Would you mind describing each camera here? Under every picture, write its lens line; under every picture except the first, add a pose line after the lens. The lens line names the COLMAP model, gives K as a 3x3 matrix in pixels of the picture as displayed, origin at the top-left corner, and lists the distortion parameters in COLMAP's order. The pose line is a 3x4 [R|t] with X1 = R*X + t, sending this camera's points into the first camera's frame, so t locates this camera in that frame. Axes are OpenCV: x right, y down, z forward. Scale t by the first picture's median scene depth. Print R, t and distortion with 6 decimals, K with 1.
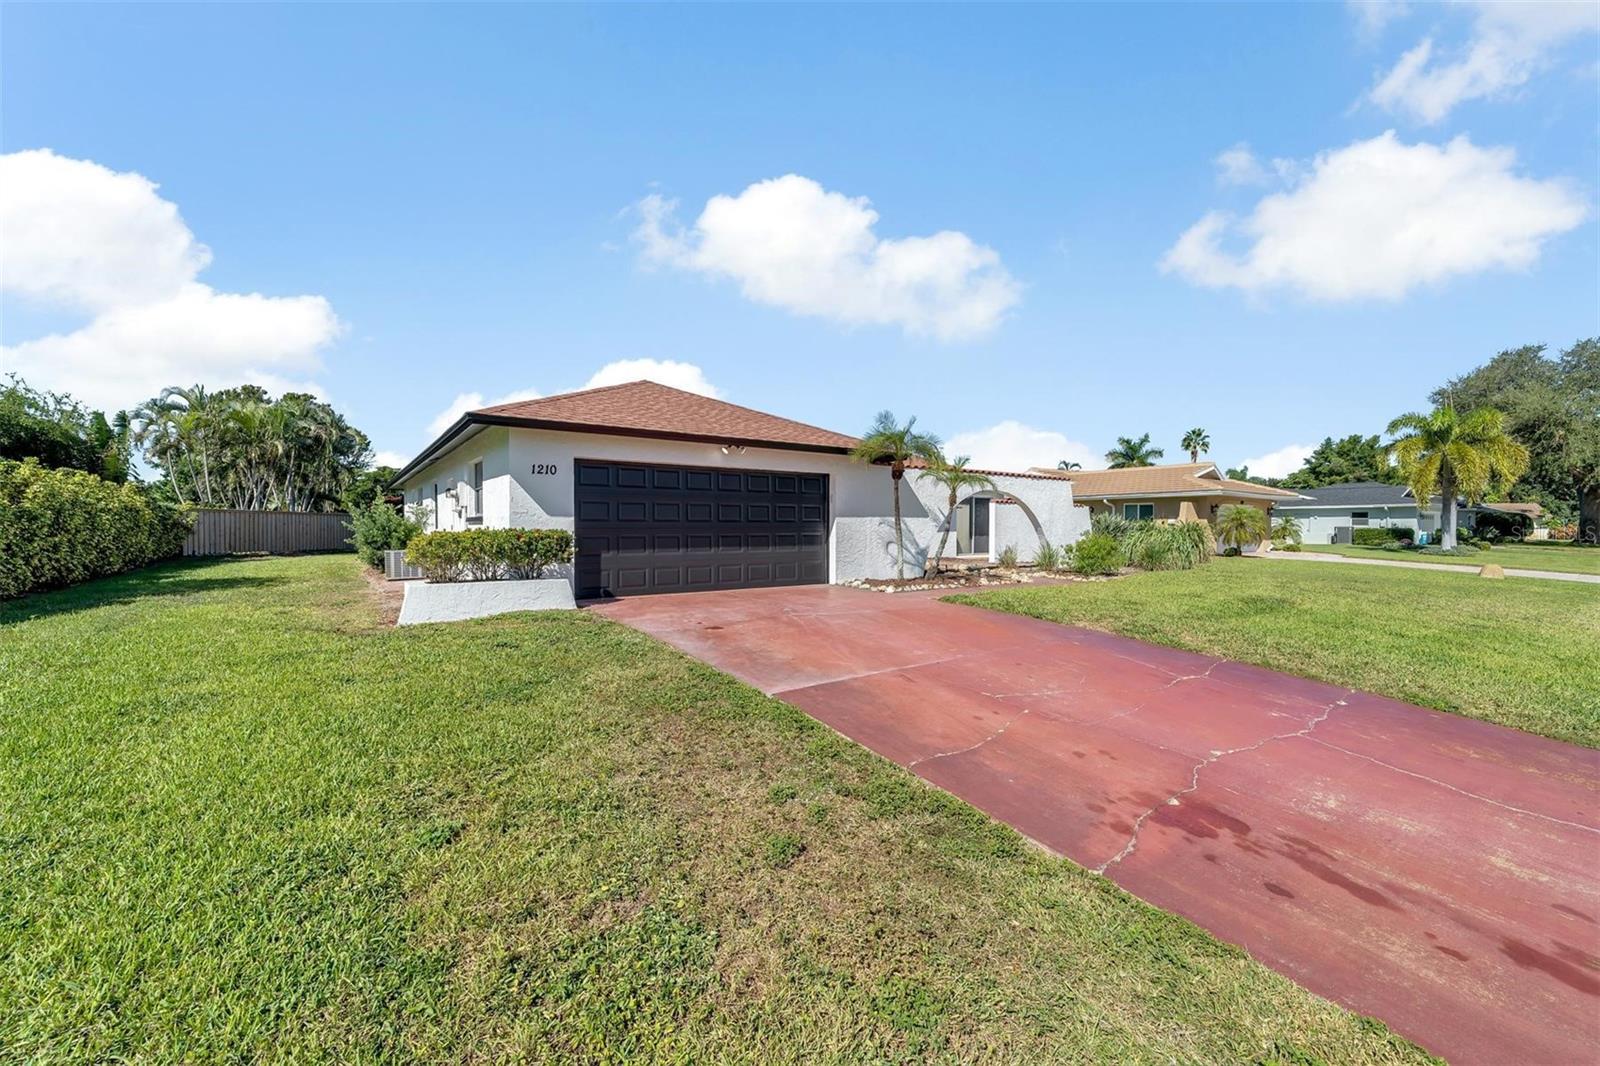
lens RADIAL K [[642.4, 0, 800.0], [0, 642.4, 533.0], [0, 0, 1]] dist [-0.001551, 0.000185]
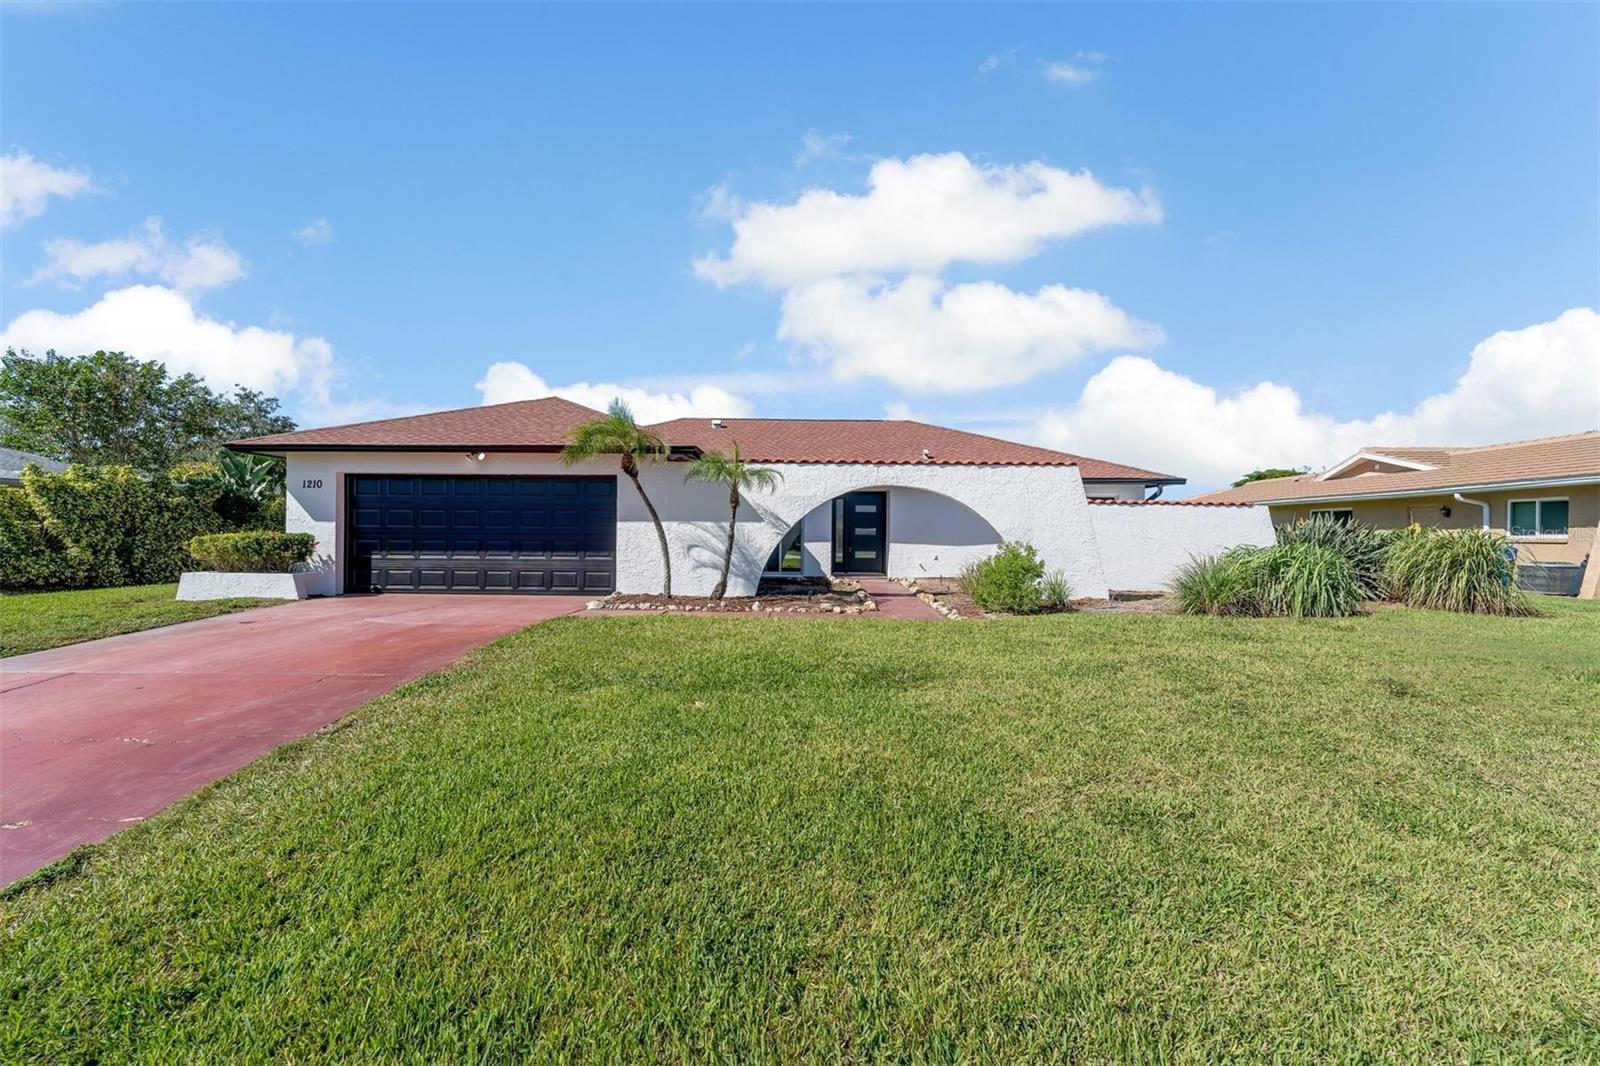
lens RADIAL K [[655.7, 0, 802.7], [0, 655.7, 526.8], [0, 0, 1]] dist [0.002367, -0.000023]
pose [[0.809737, -0.009097, -0.586722, 0.606471], [-0.012220, 0.999402, -0.032360, 0.006513], [0.586666, 0.033373, 0.809141, 0.298838]]
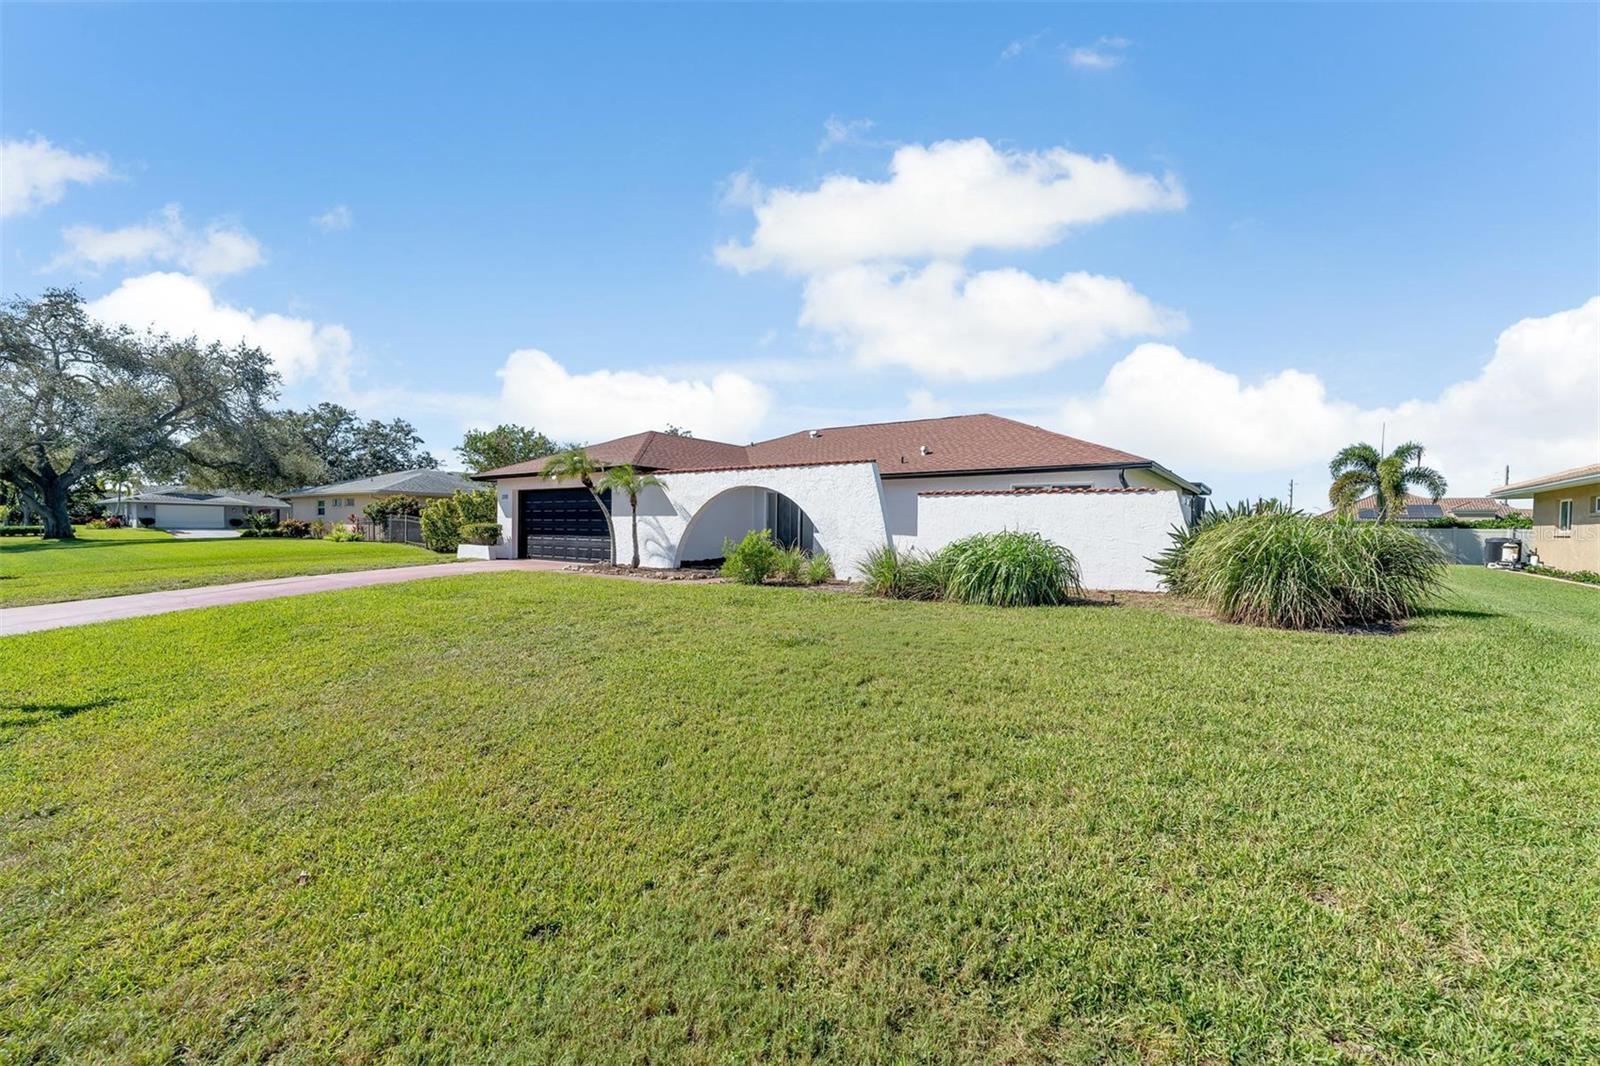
lens RADIAL K [[638.9, 0, 803.6], [0, 638.9, 540.2], [0, 0, 1]] dist [-0.000102, -0.000647]
pose [[0.329459, 0.018333, -0.943992, 1.133460], [-0.021887, 0.999691, 0.011776, 0.000295], [0.943916, 0.016781, 0.329759, 0.698839]]
